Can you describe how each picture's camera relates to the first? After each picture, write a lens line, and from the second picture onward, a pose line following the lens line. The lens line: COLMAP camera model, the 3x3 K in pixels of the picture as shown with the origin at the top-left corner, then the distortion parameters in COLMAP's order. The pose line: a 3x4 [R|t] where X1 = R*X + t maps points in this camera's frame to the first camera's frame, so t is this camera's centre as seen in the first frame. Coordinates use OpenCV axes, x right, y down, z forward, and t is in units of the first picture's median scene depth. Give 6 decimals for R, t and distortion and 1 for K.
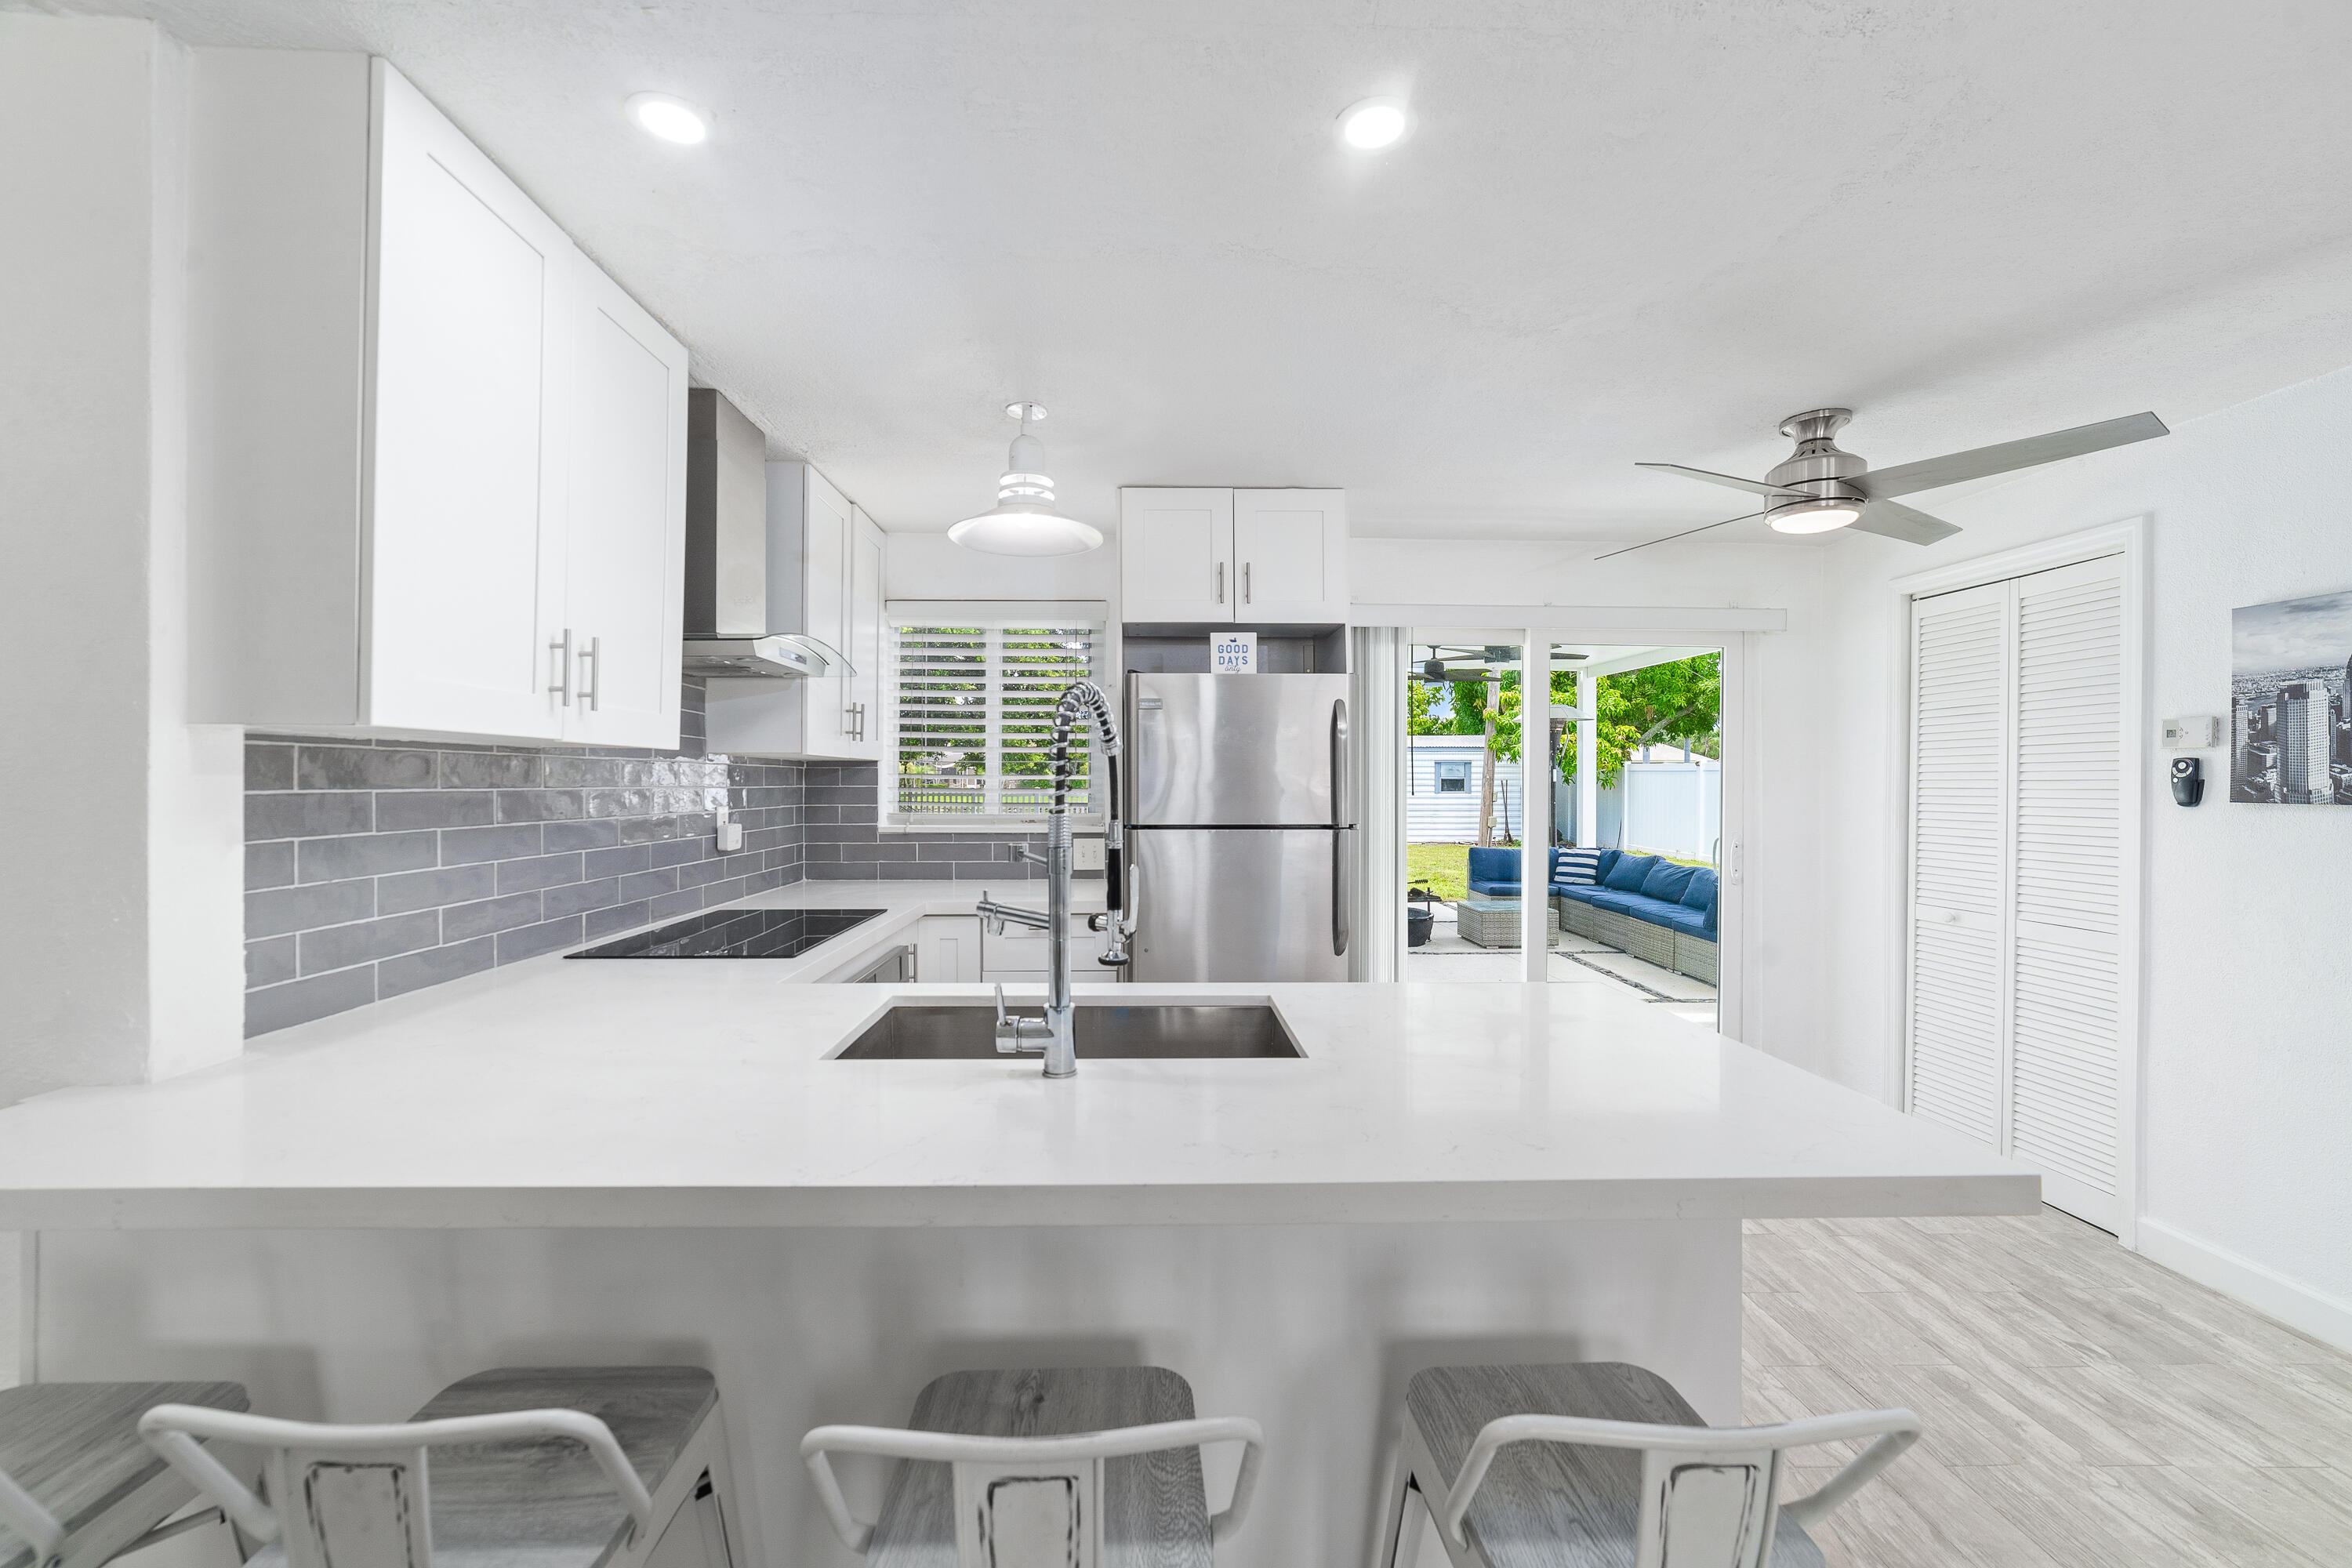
lens RADIAL K [[909.4, 0, 1161.1], [0, 909.4, 784.4], [0, 0, 1]] dist [0.000486, 0.000548]
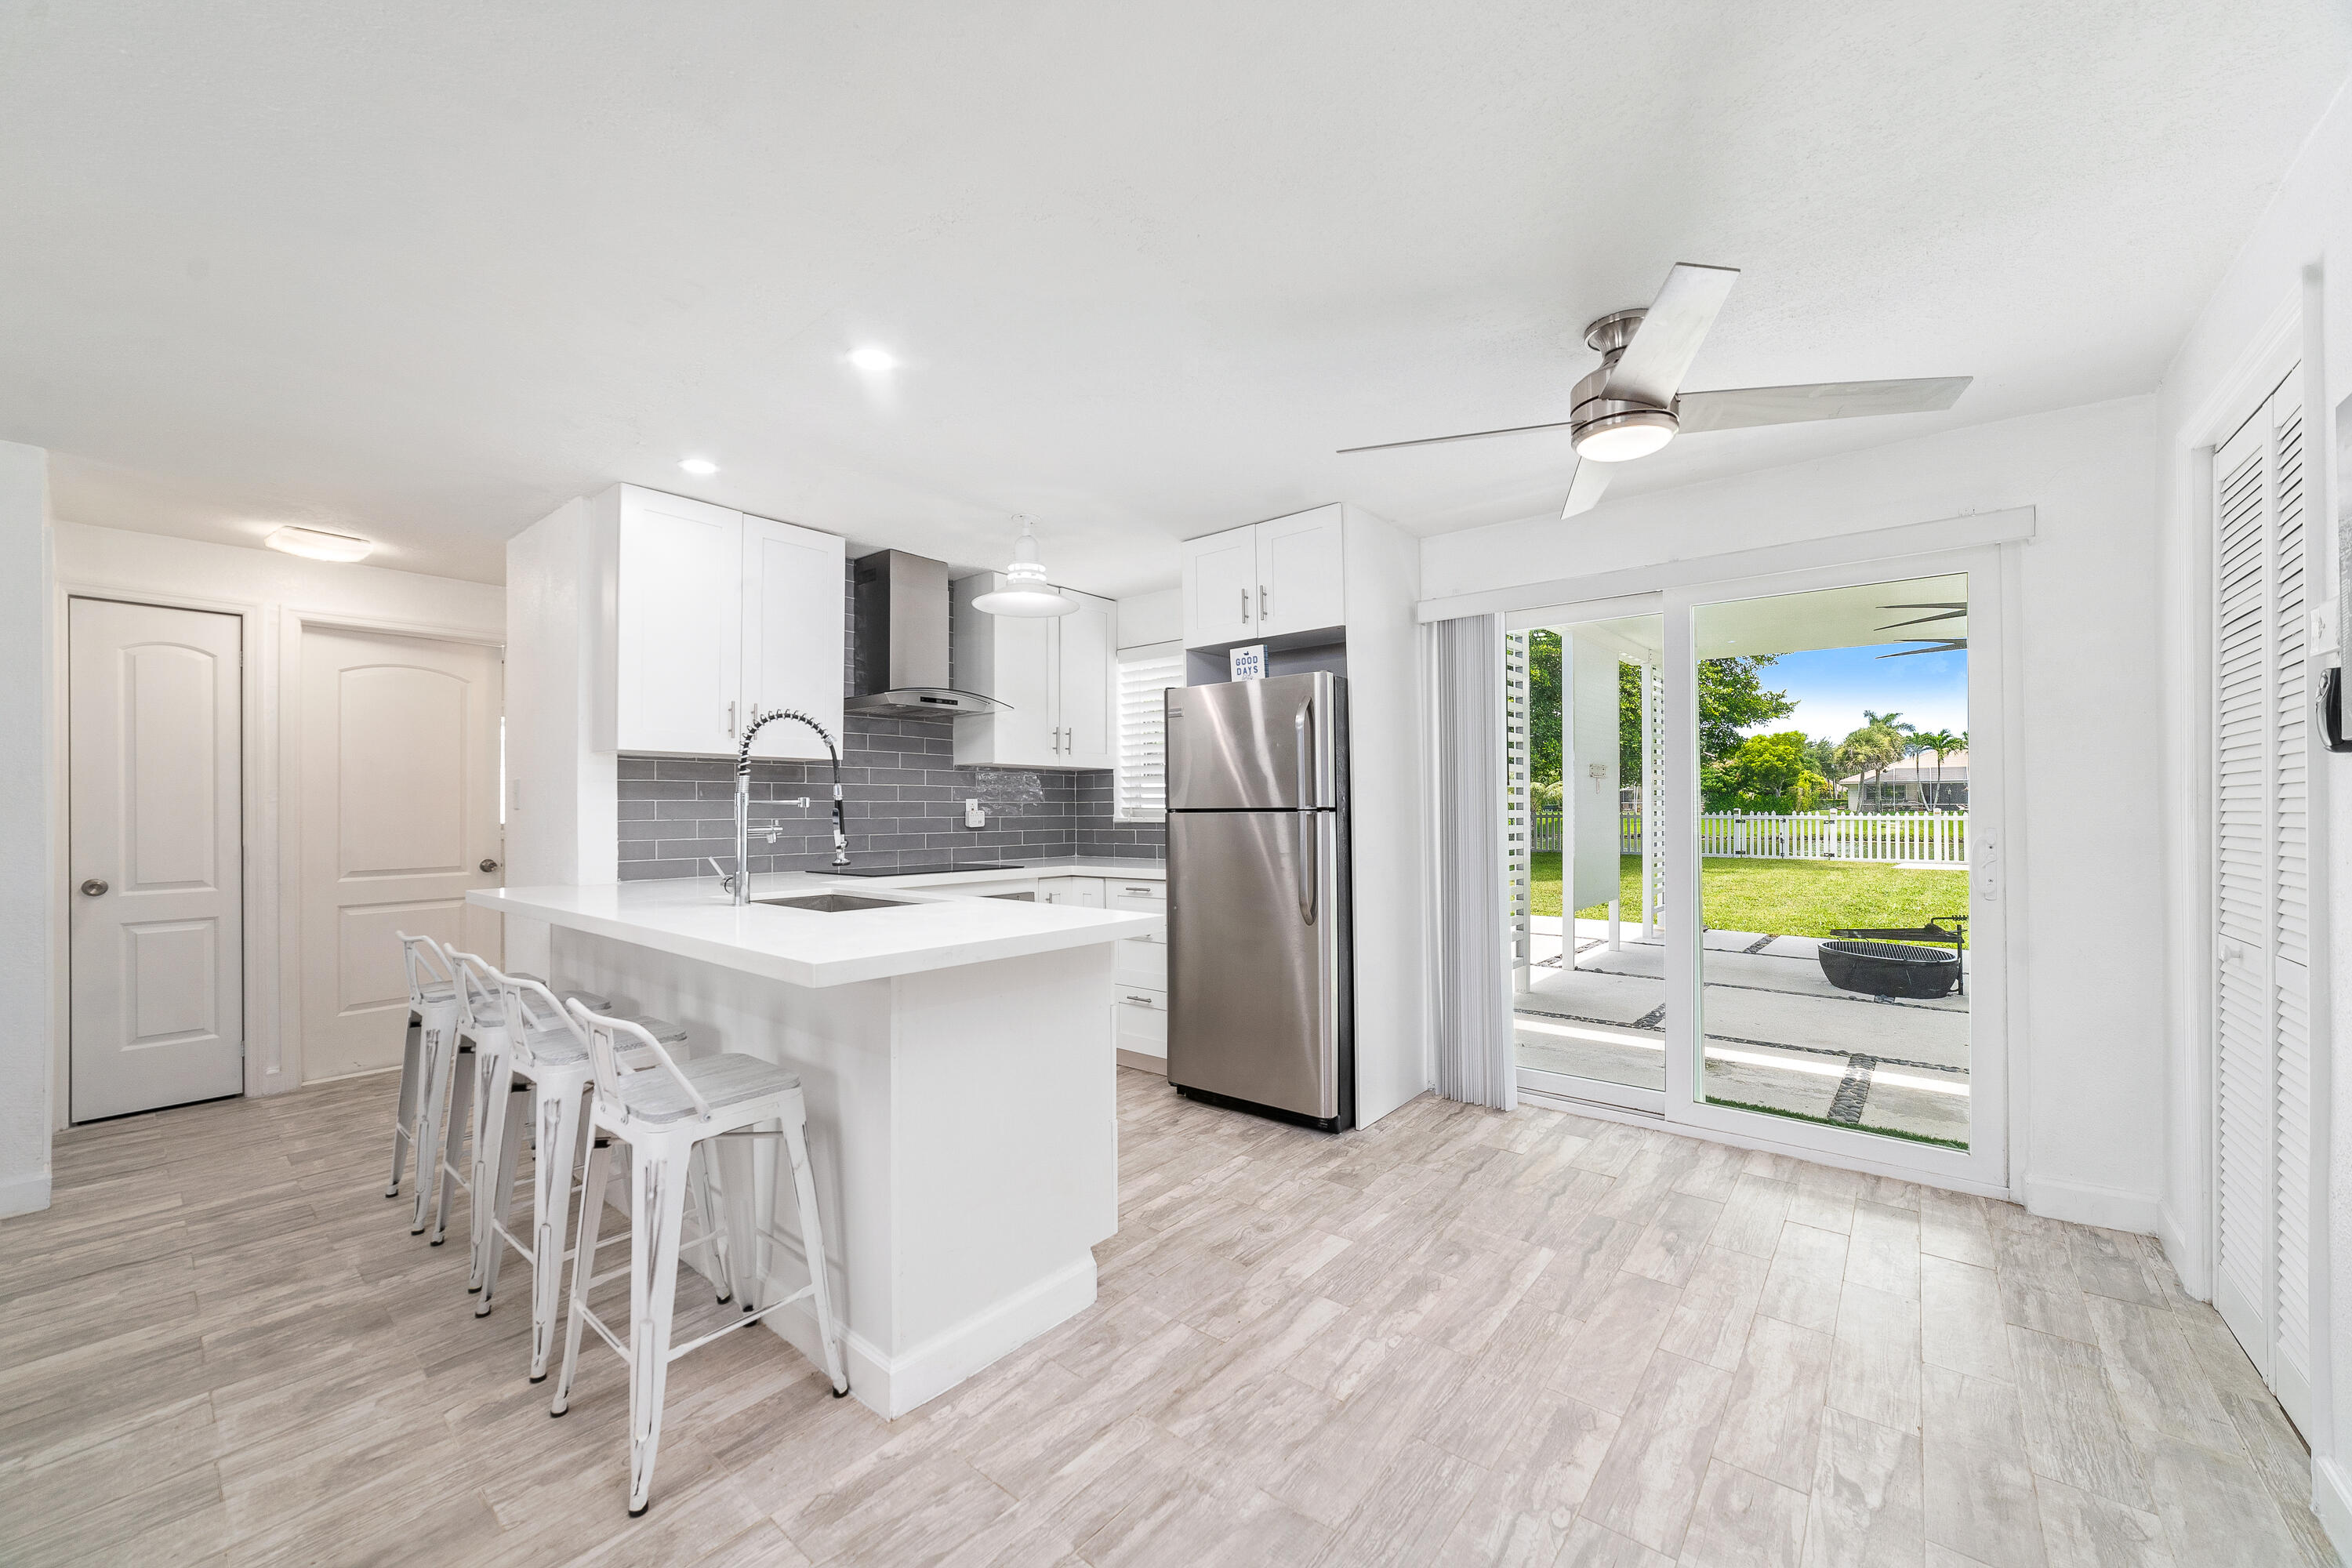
lens RADIAL K [[891.1, 0, 1181.6], [0, 891.1, 816.5], [0, 0, 1]] dist [-0.001157, 0.000143]
pose [[0.754803, -0.001220, -0.655950, 0.980295], [0.005067, 0.999979, 0.003971, 0.060679], [0.655932, -0.006321, 0.754794, 0.091698]]
